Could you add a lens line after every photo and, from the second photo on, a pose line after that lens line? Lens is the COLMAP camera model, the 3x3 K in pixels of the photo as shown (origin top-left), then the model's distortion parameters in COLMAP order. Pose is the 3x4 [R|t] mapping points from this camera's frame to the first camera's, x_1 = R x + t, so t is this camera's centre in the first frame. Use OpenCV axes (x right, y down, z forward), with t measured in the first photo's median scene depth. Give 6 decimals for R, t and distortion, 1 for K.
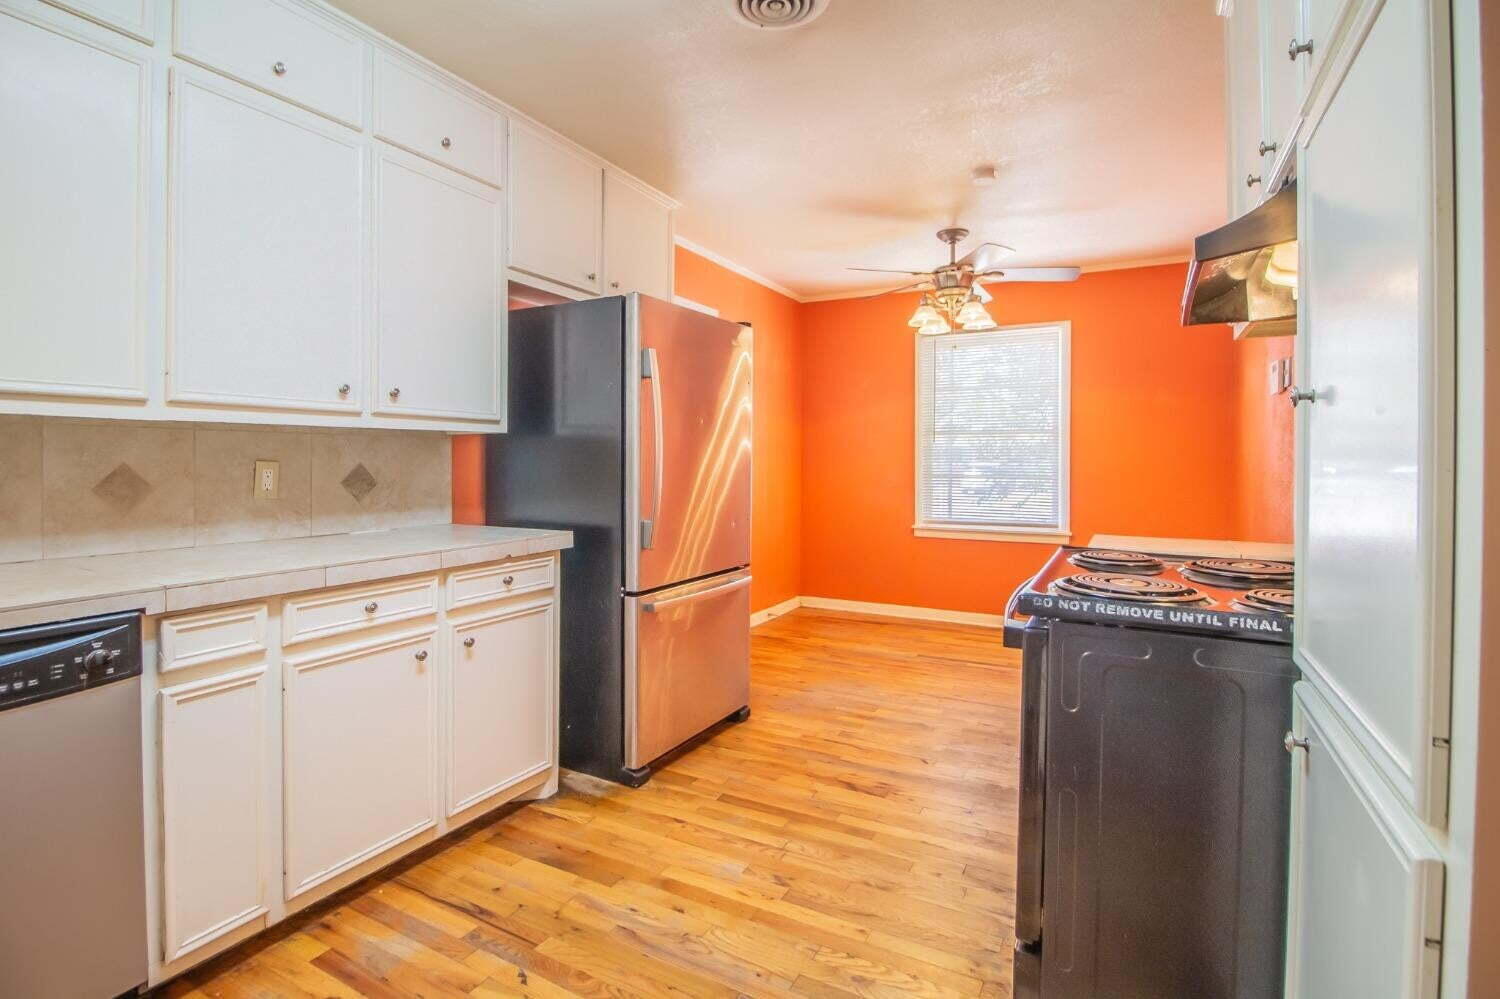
lens RADIAL K [[737.2, 0, 745.9], [0, 737.2, 457.8], [0, 0, 1]] dist [-0.000867, -0.000147]
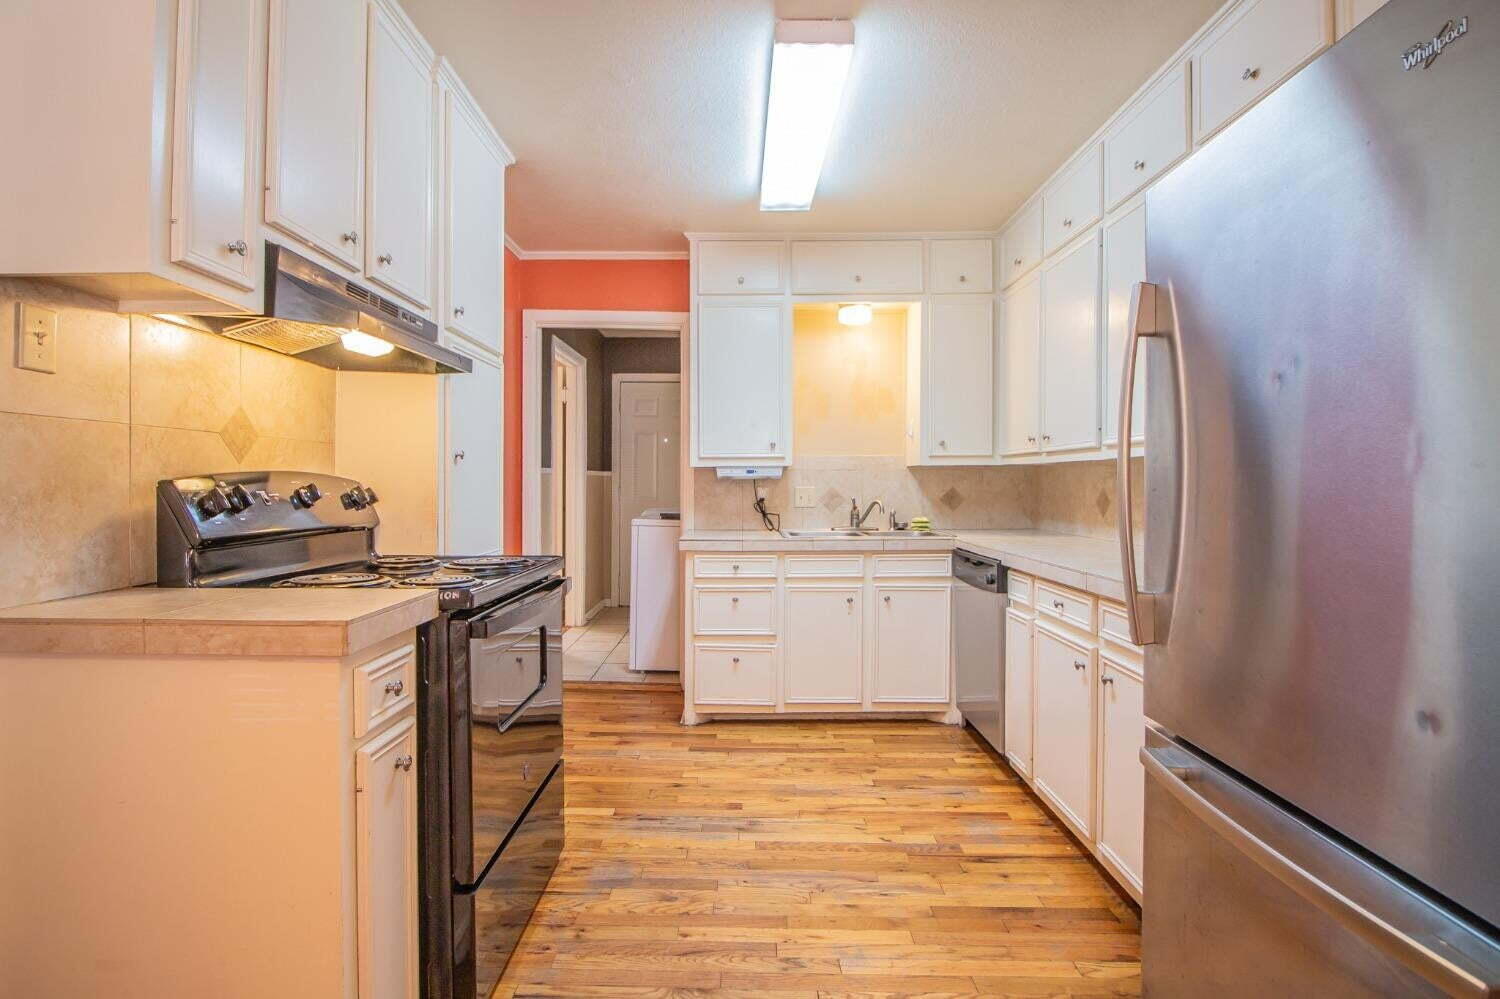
lens RADIAL K [[737.2, 0, 745.9], [0, 737.2, 489.9], [0, 0, 1]] dist [-0.000867, -0.000147]
pose [[-0.880891, -0.000047, -0.473319, 0.575484], [-0.006033, 0.999920, 0.011129, -0.002341], [0.473281, 0.012659, -0.880821, 1.949334]]
